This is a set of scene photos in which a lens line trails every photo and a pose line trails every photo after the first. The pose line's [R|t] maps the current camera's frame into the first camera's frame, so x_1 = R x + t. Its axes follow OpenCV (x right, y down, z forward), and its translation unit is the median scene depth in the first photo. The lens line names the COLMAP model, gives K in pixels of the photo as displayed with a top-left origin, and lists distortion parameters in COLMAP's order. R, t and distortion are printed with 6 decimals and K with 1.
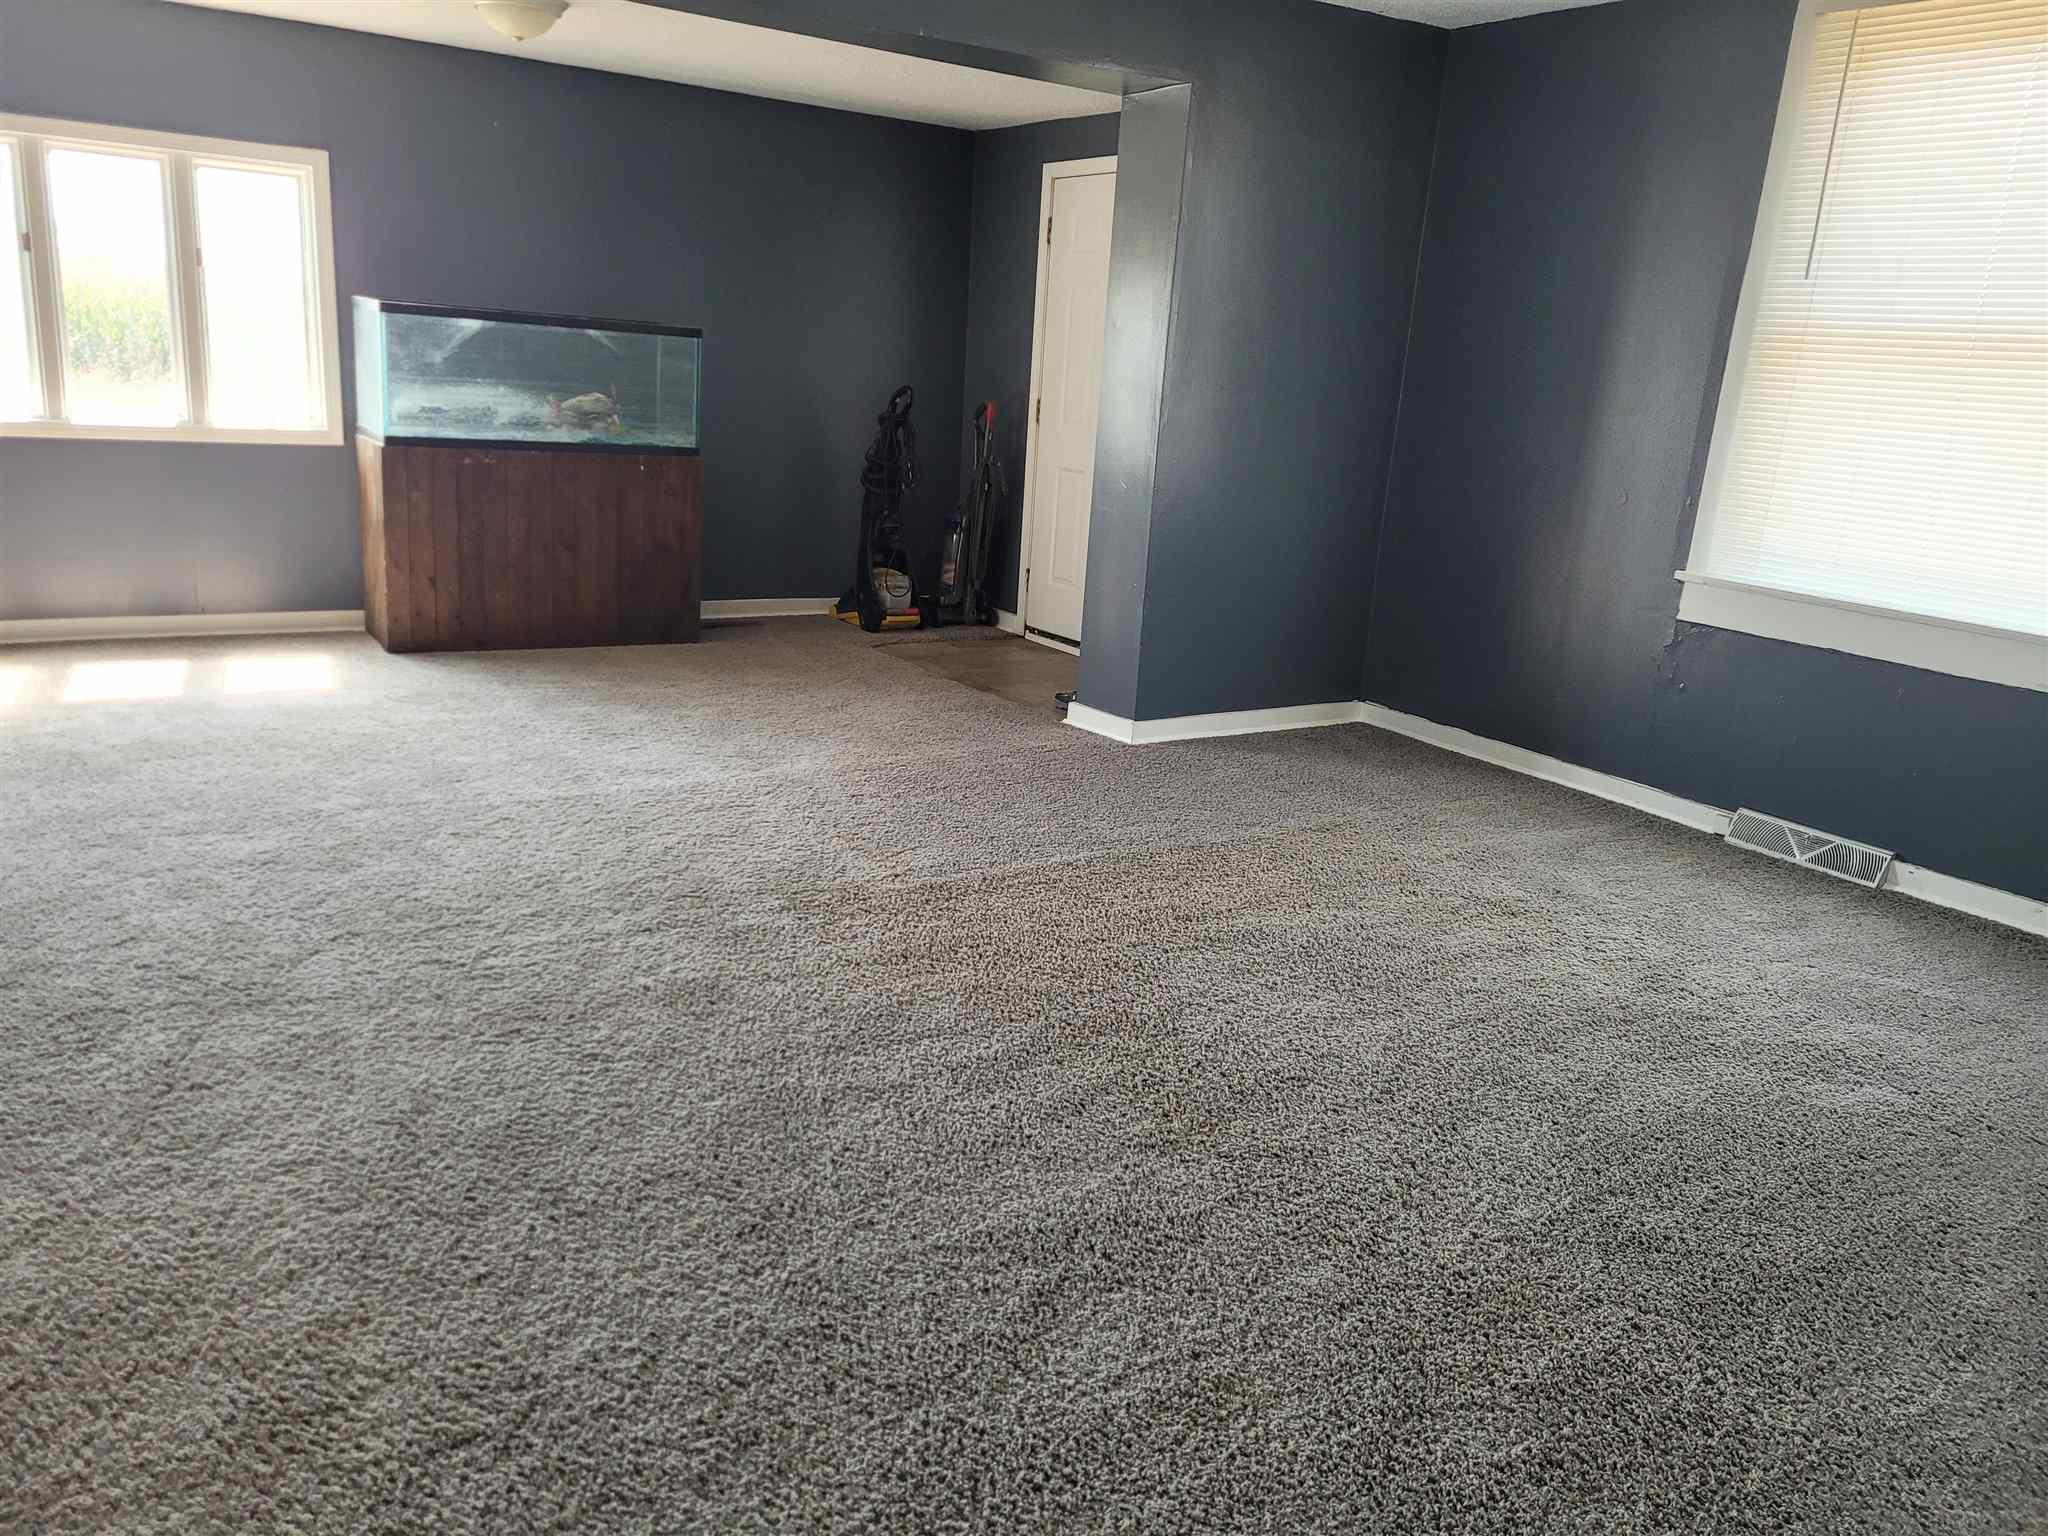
lens RADIAL K [[1543.5, 0, 1005.2], [0, 1543.5, 764.6], [0, 0, 1]] dist [0.081223, -0.096889]
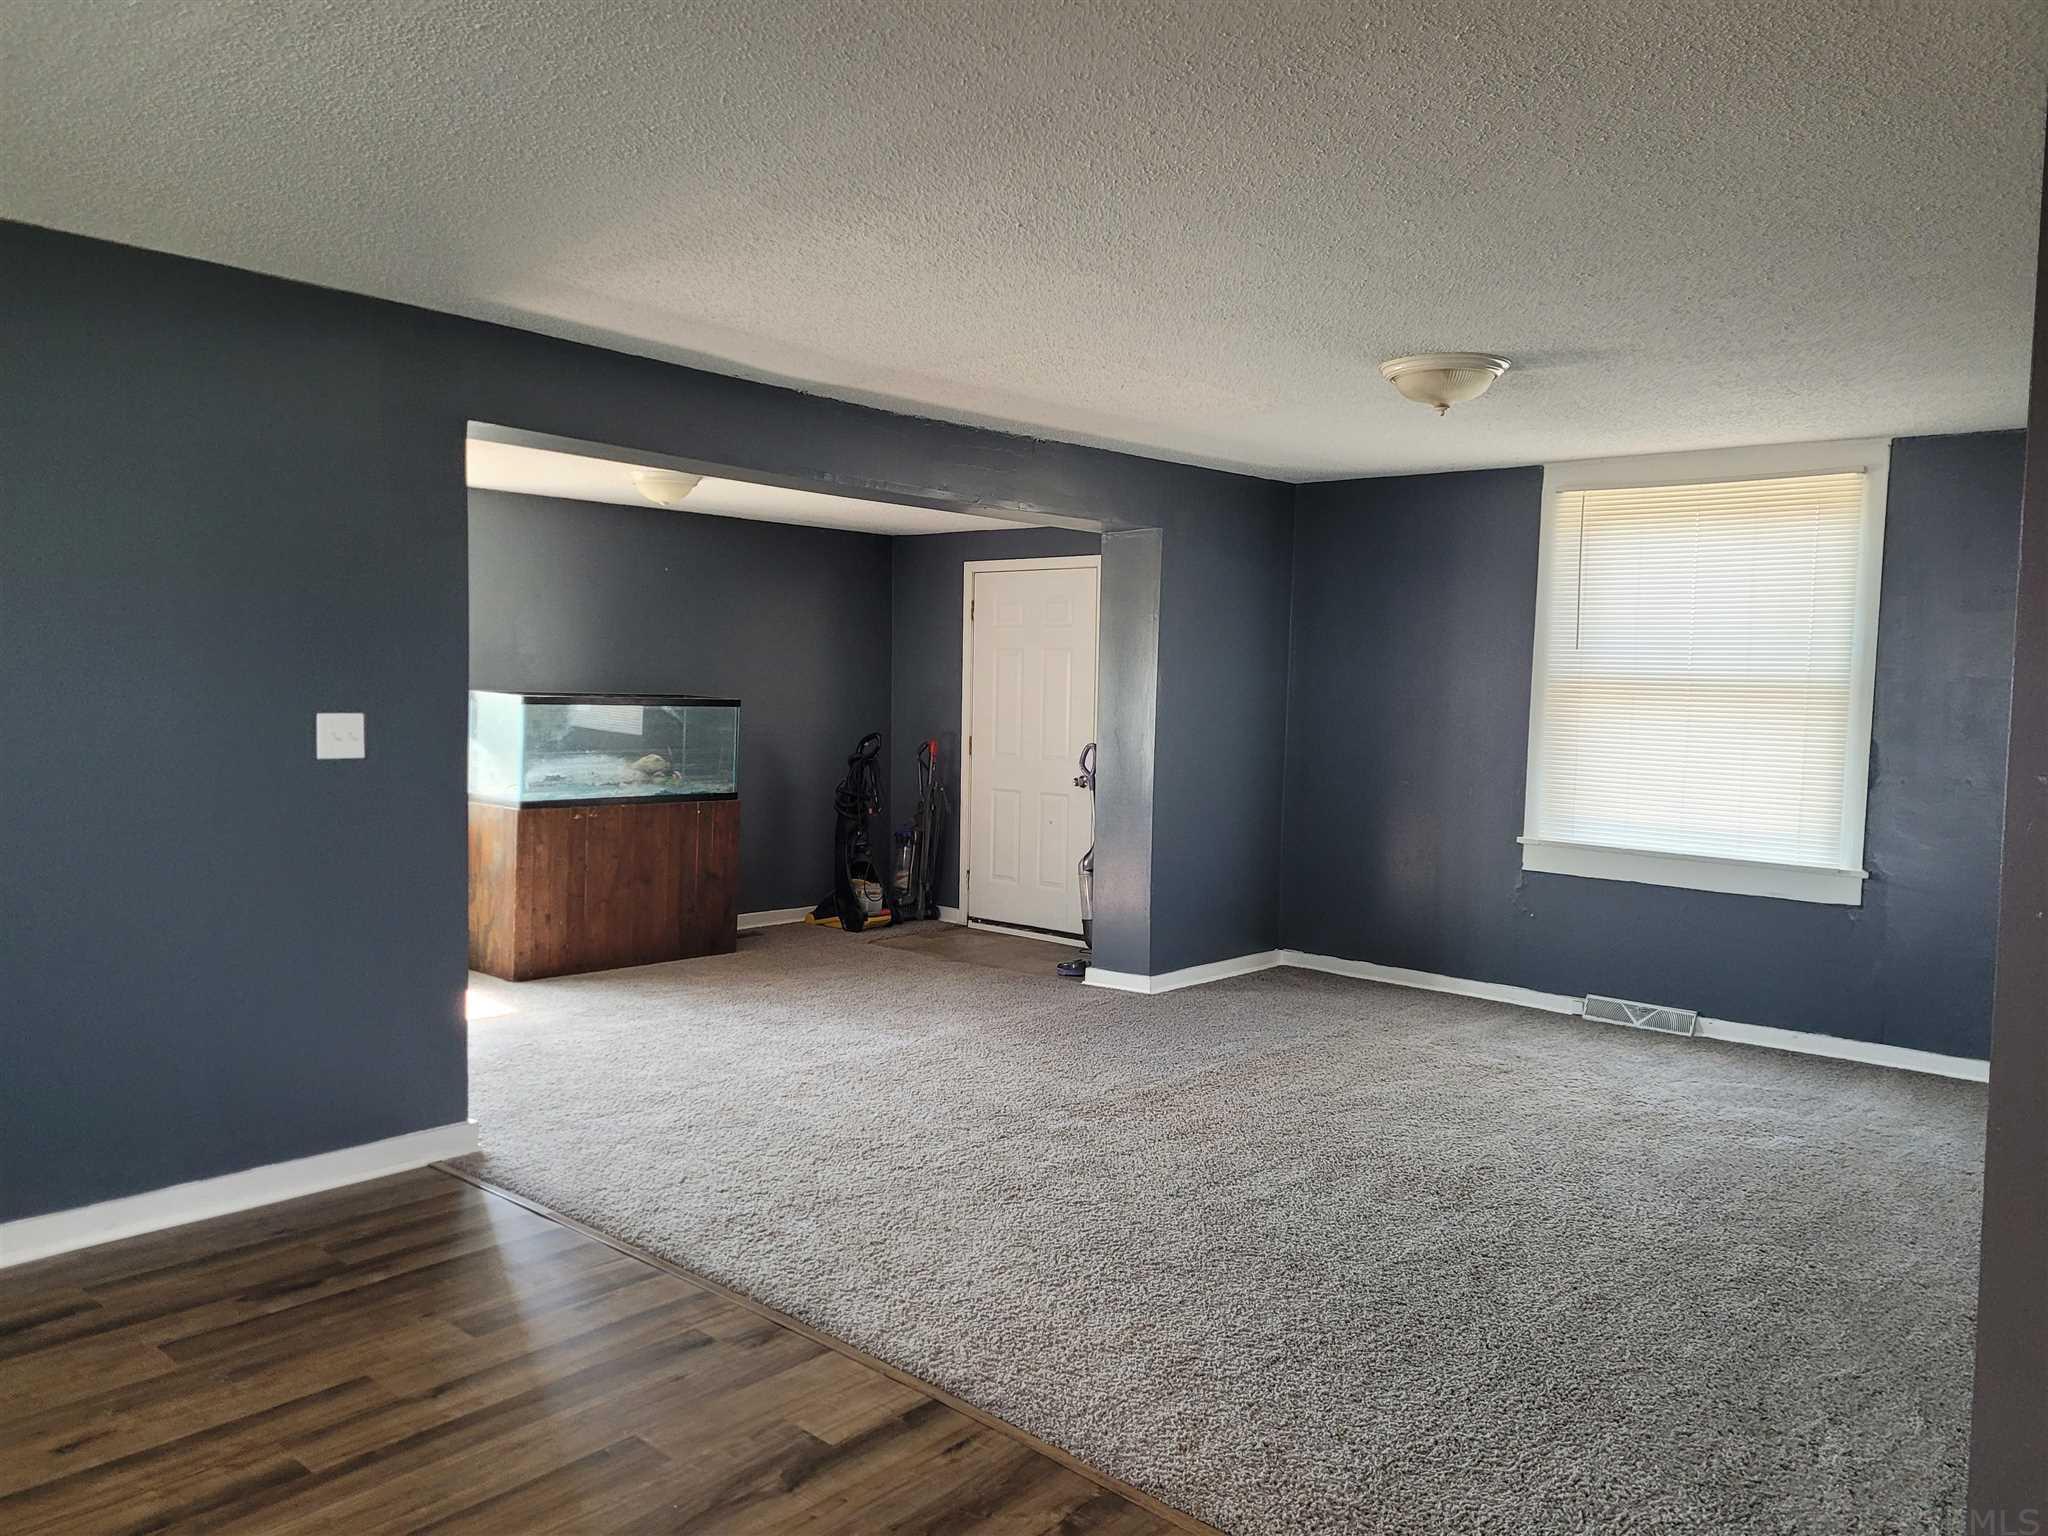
lens RADIAL K [[1543.5, 0, 1005.2], [0, 1543.5, 764.6], [0, 0, 1]] dist [0.081223, -0.096889]
pose [[0.965110, -0.057721, 0.255403, -0.343334], [0.105433, 0.978499, -0.177267, 0.015280], [-0.239679, 0.198010, 0.950445, -0.245621]]
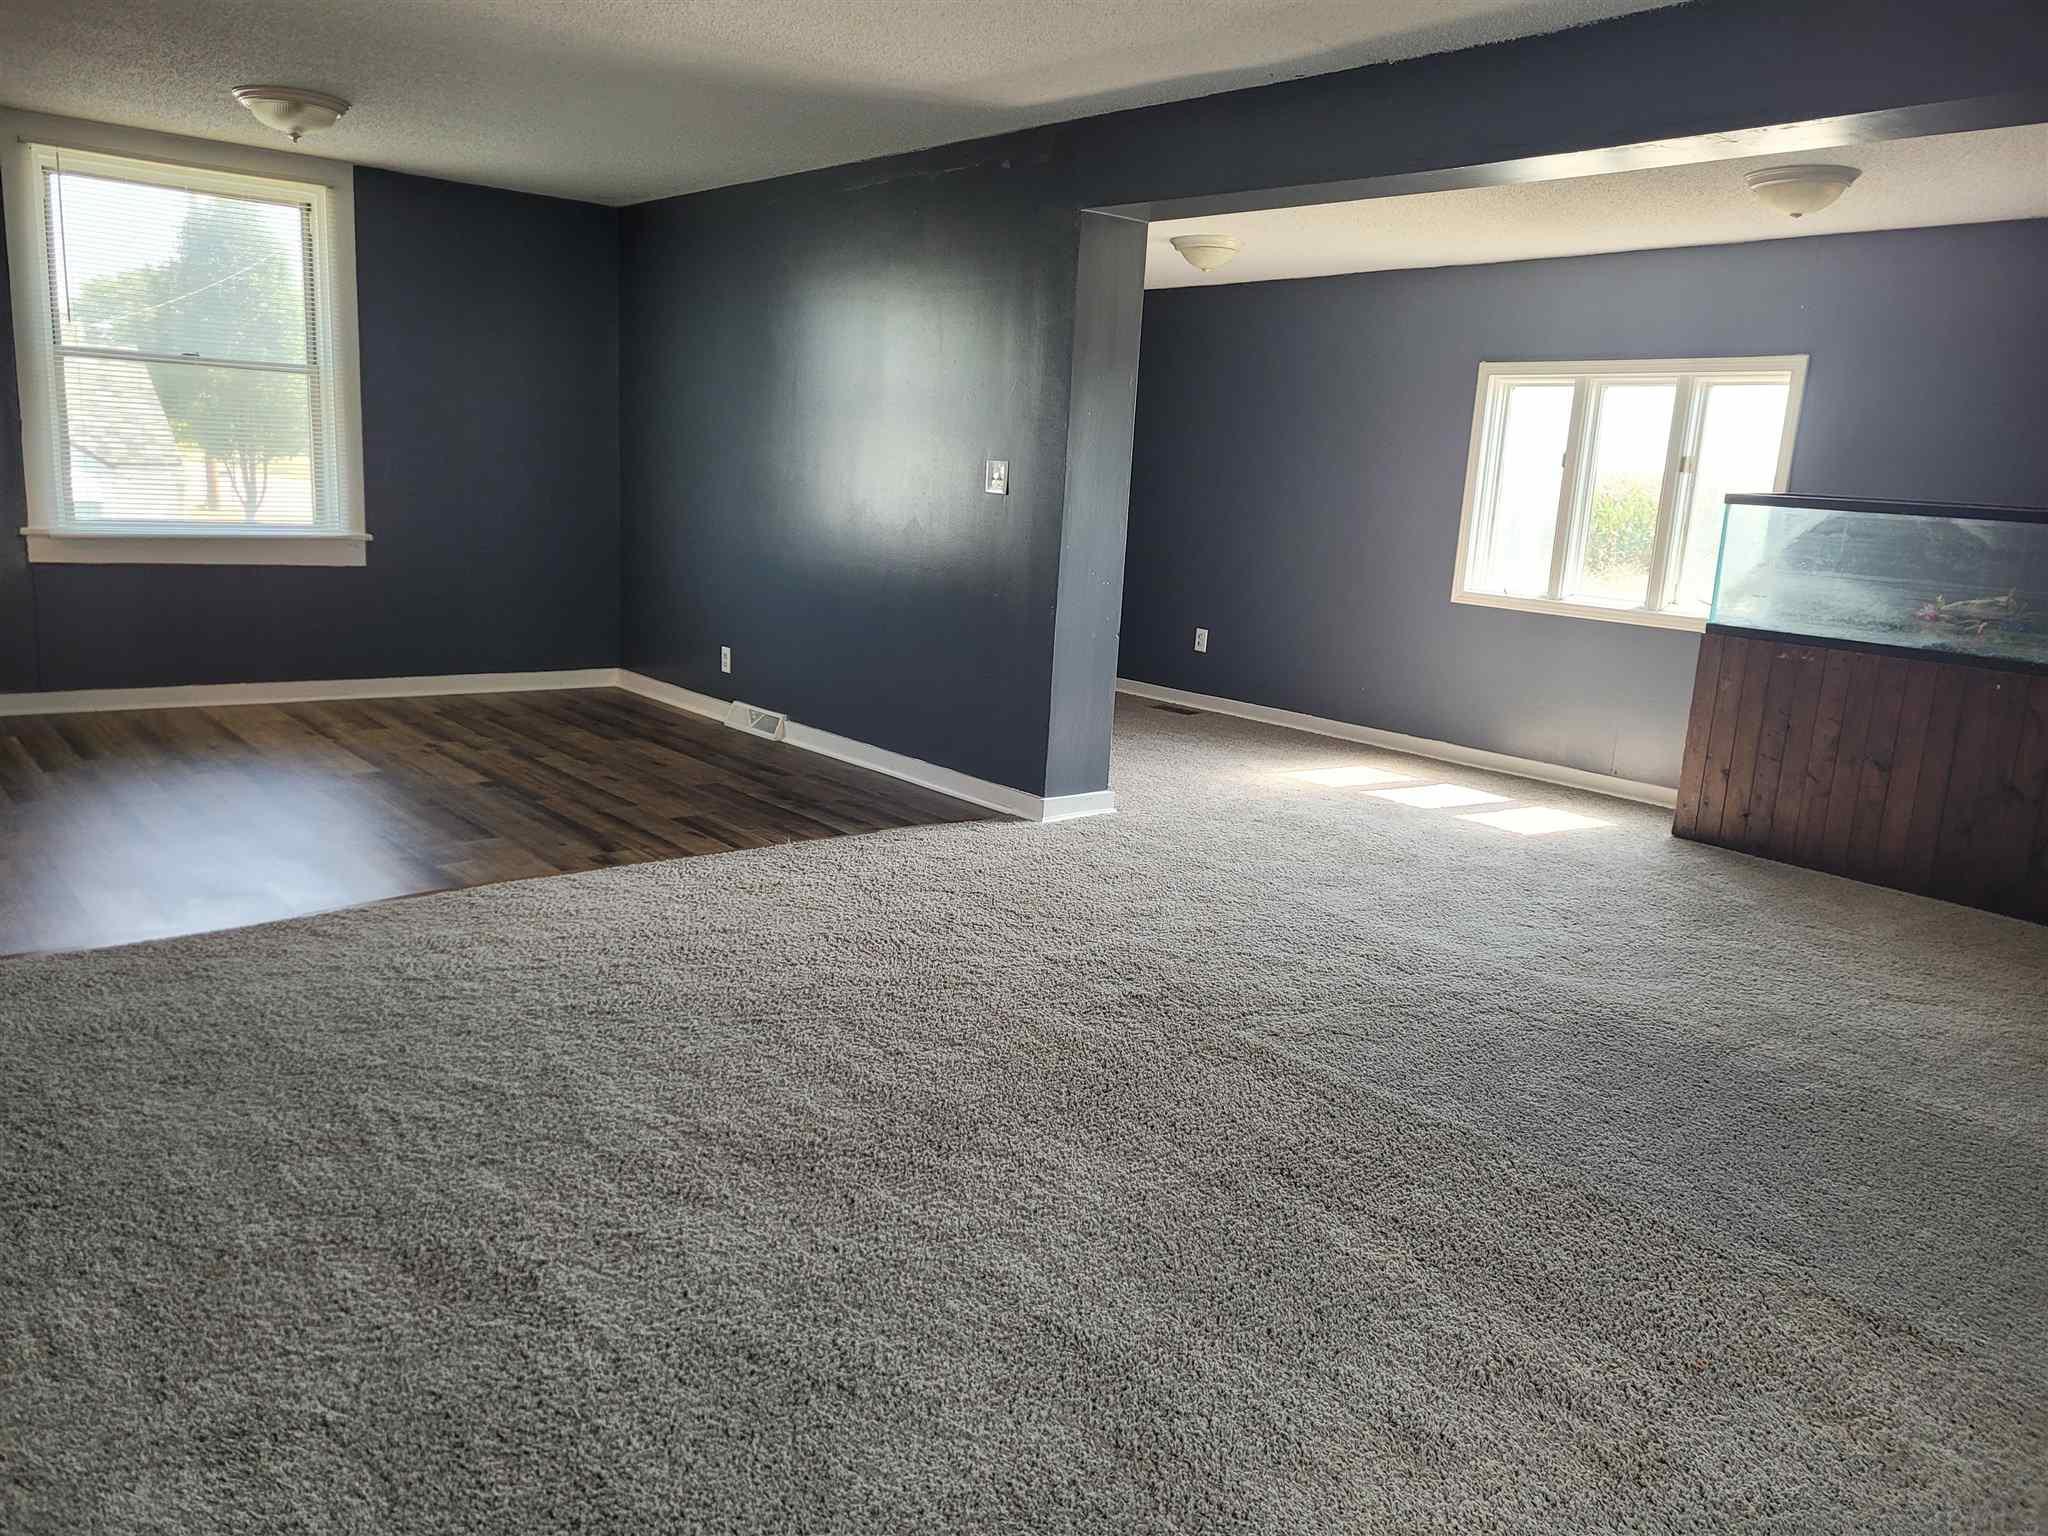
lens RADIAL K [[1543.5, 0, 1005.2], [0, 1543.5, 764.6], [0, 0, 1]] dist [0.081223, -0.096889]
pose [[0.089831, 0.130704, -0.987343, 0.575441], [-0.298599, 0.949282, 0.098498, -0.089380], [0.950142, 0.285972, 0.124303, 0.477079]]
